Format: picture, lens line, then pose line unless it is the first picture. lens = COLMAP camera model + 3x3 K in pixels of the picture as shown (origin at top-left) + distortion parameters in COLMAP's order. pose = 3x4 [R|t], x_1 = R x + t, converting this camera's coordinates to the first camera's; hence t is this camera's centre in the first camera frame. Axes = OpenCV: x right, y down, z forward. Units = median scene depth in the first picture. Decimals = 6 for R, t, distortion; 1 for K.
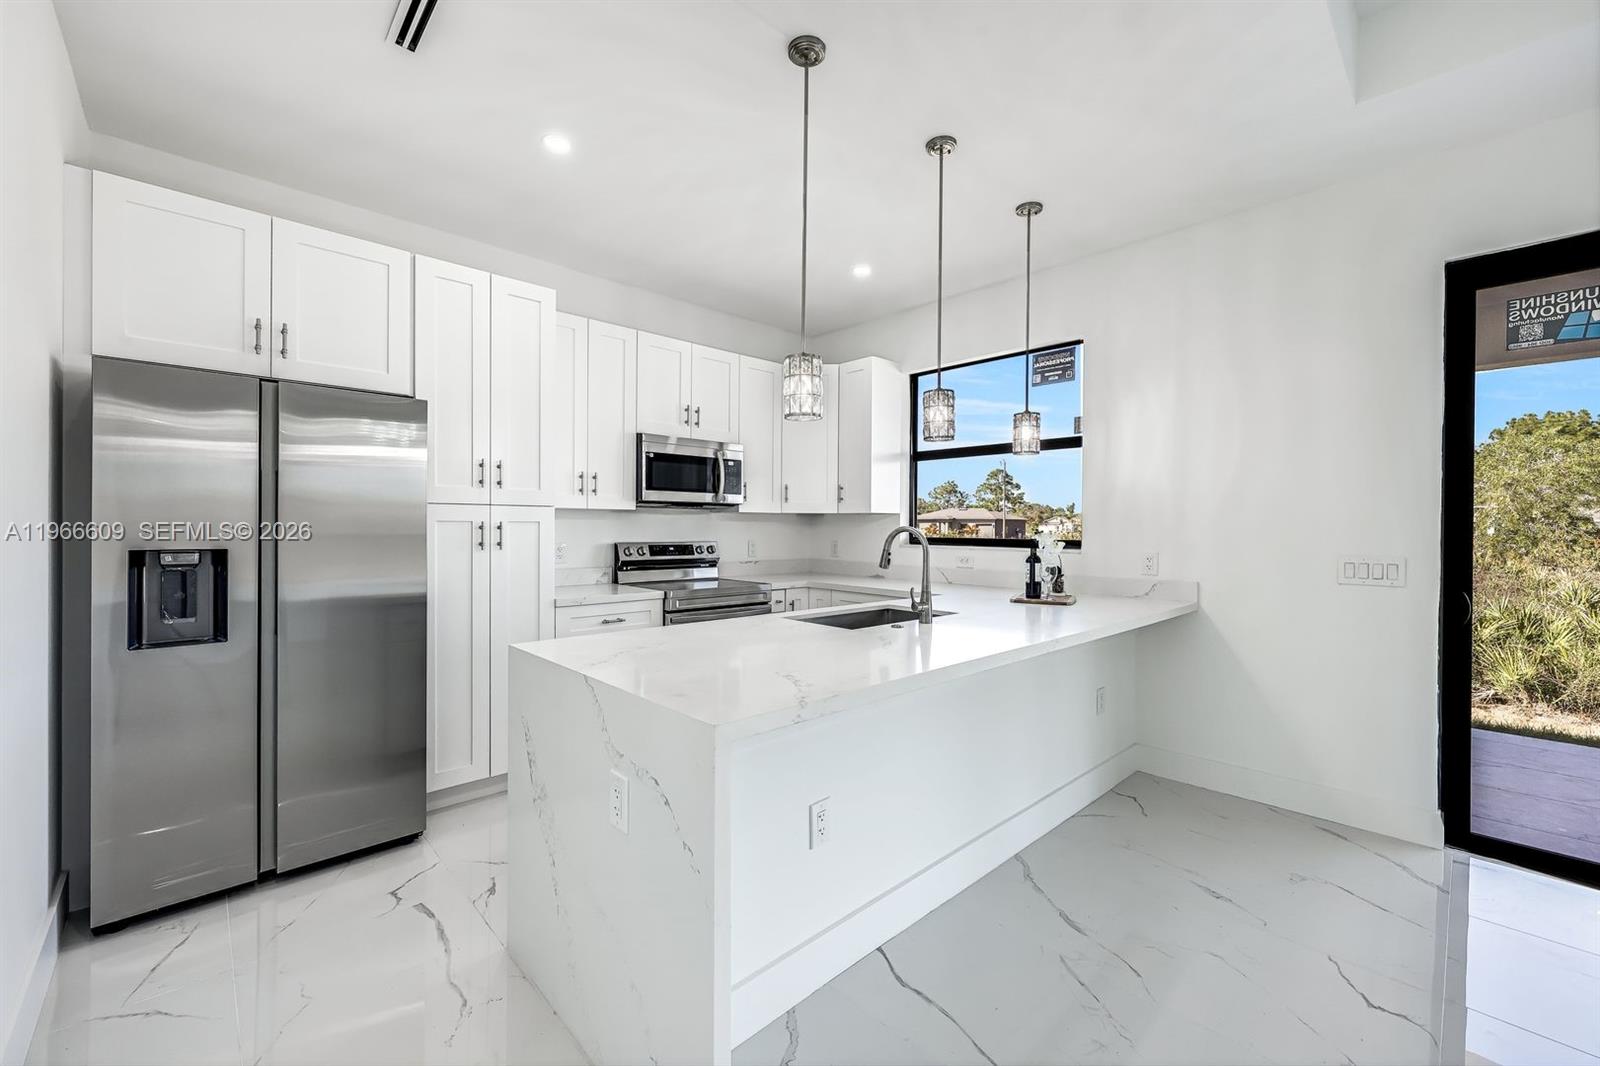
lens RADIAL K [[639.2, 0, 800.9], [0, 639.2, 529.7], [0, 0, 1]] dist [-0.002627, -0.000244]
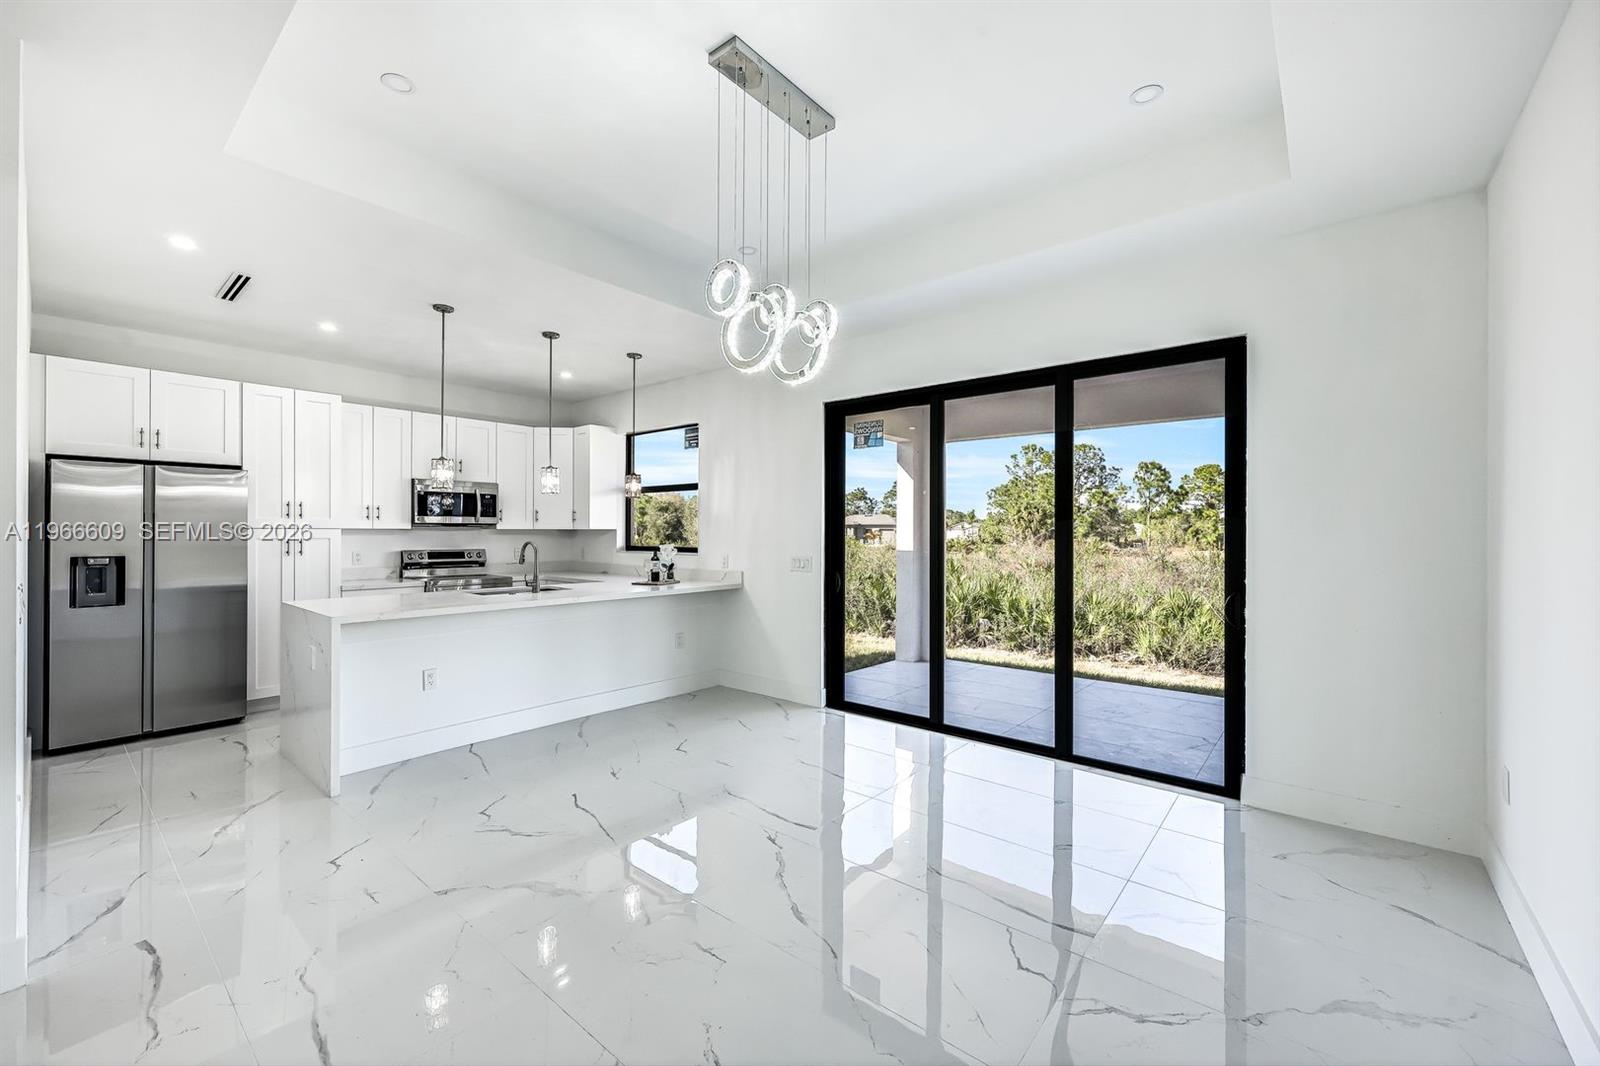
lens RADIAL K [[639.9, 0, 795.9], [0, 639.9, 531.1], [0, 0, 1]] dist [-0.000089, -0.000239]
pose [[0.993850, -0.003119, 0.110694, 0.541485], [0.003780, 0.999976, -0.005757, -0.015702], [-0.110673, 0.006140, 0.993838, -0.690532]]
